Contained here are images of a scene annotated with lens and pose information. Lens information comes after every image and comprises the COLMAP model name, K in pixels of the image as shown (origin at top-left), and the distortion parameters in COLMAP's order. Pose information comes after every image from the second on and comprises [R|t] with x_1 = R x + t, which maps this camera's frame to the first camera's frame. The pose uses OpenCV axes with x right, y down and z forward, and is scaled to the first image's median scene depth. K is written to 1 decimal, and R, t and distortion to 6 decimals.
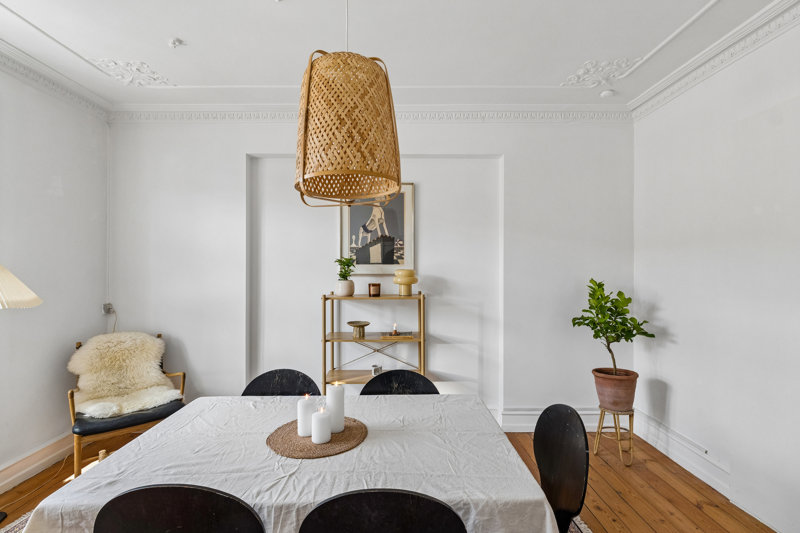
lens RADIAL K [[393.3, 0, 400.0], [0, 393.3, 266.5], [0, 0, 1]] dist [-0.021456, -0.000312]
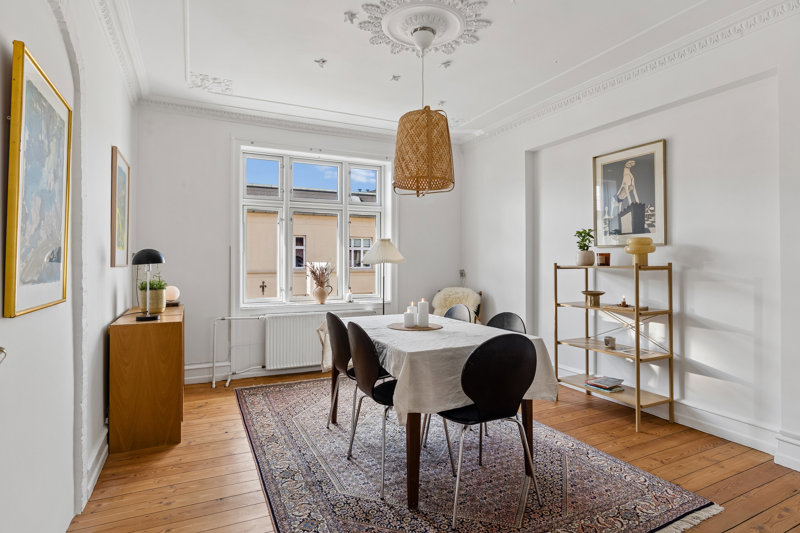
lens RADIAL K [[418.3, 0, 400.0], [0, 418.3, 266.5], [0, 0, 1]] dist [-0.000478, -0.000151]
pose [[0.424014, 0.013102, -0.905561, 0.661328], [0.006625, 0.999824, 0.017568, 0.053685], [0.905631, -0.013448, 0.423852, 0.077296]]
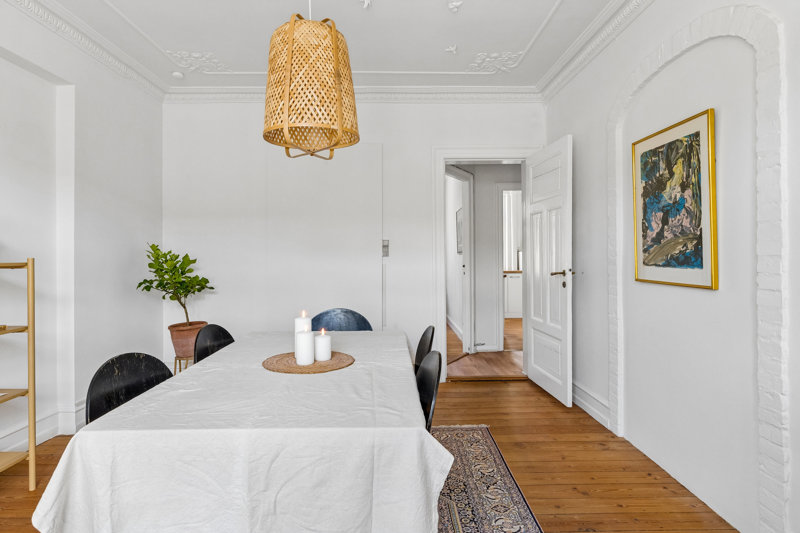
lens RADIAL K [[434.0, 0, 397.9], [0, 434.0, 255.1], [0, 0, 1]] dist [0.000794, 0.000176]
pose [[0.004013, 0.002995, 0.999987, -0.720603], [-0.009704, 0.999949, -0.002956, 0.065475], [-0.999945, -0.009692, 0.004042, 0.373656]]
